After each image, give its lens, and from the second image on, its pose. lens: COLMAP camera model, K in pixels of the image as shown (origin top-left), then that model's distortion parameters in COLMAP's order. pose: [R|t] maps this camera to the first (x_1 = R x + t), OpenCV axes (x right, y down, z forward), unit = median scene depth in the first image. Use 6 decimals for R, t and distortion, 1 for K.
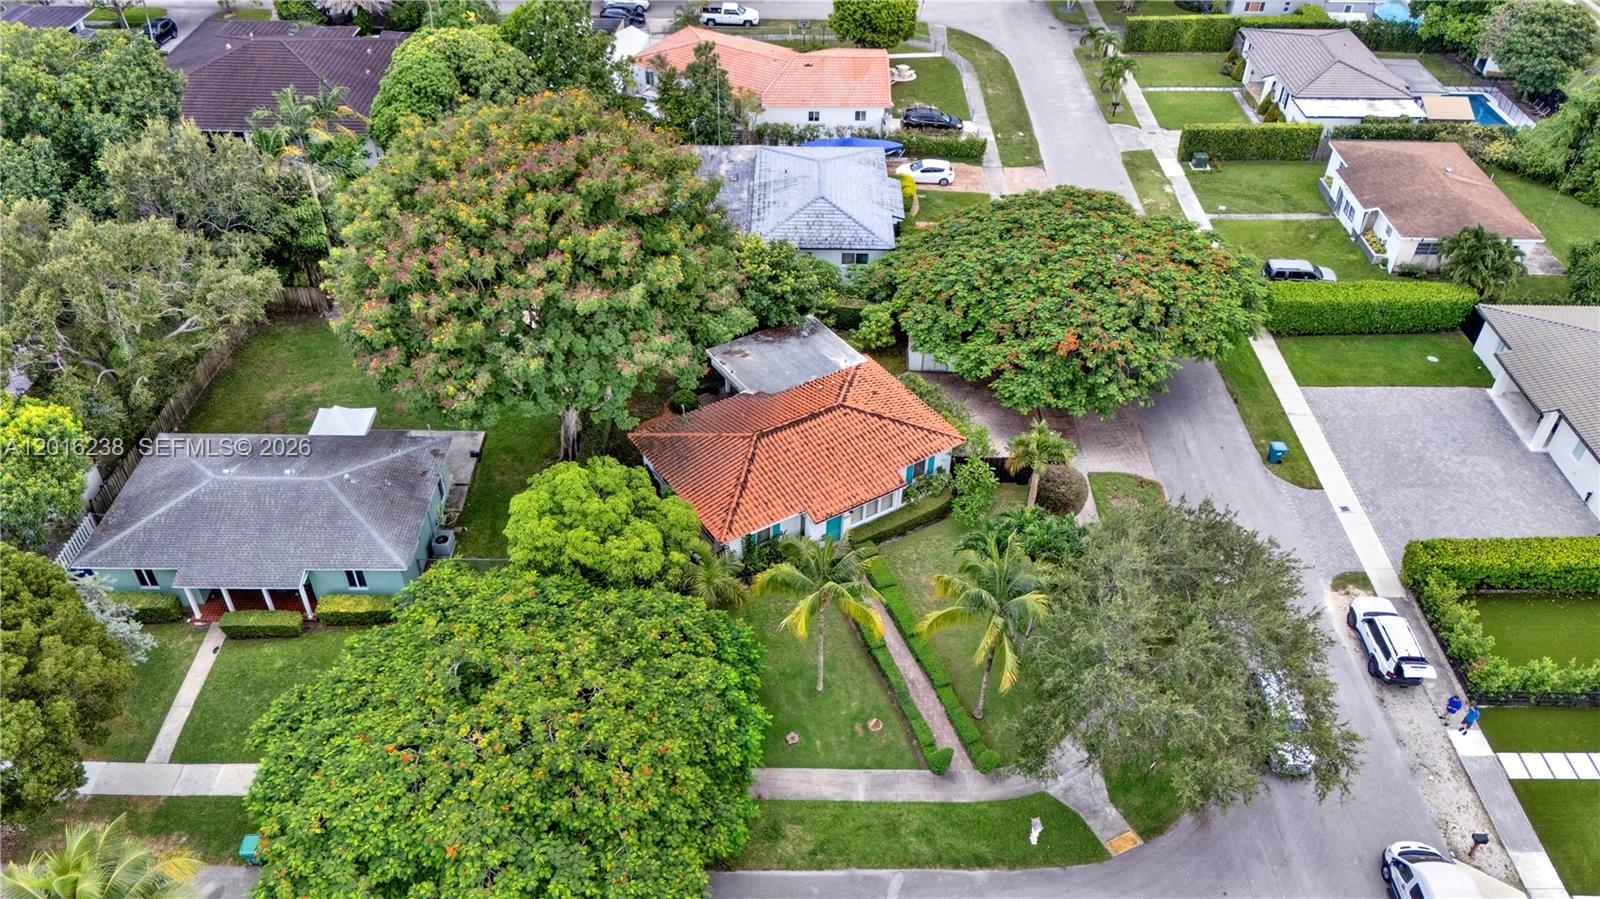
lens RADIAL K [[1200.8, 0, 800.0], [0, 1200.8, 449.5], [0, 0, 1]] dist [0.062959, -0.076743]
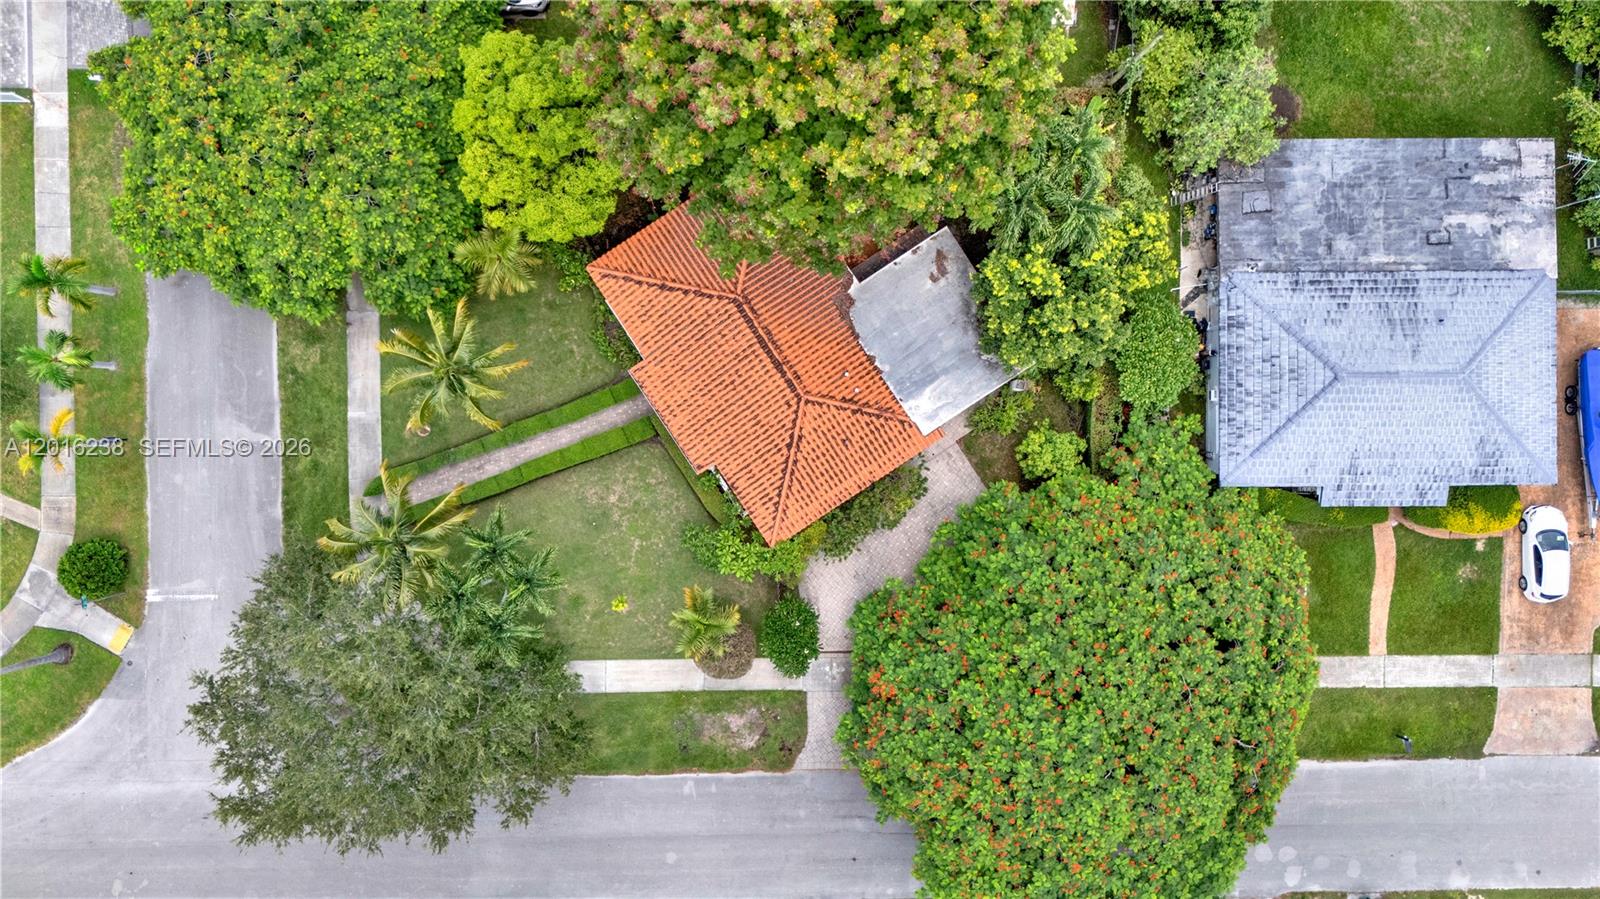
lens RADIAL K [[1200.8, 0, 800.0], [0, 1200.8, 449.5], [0, 0, 1]] dist [0.062959, -0.076743]
pose [[0.009193, 0.999938, -0.006213, 0.074707], [-0.649165, 0.010694, 0.760573, -0.666823], [0.760592, -0.002959, 0.649223, 0.461587]]
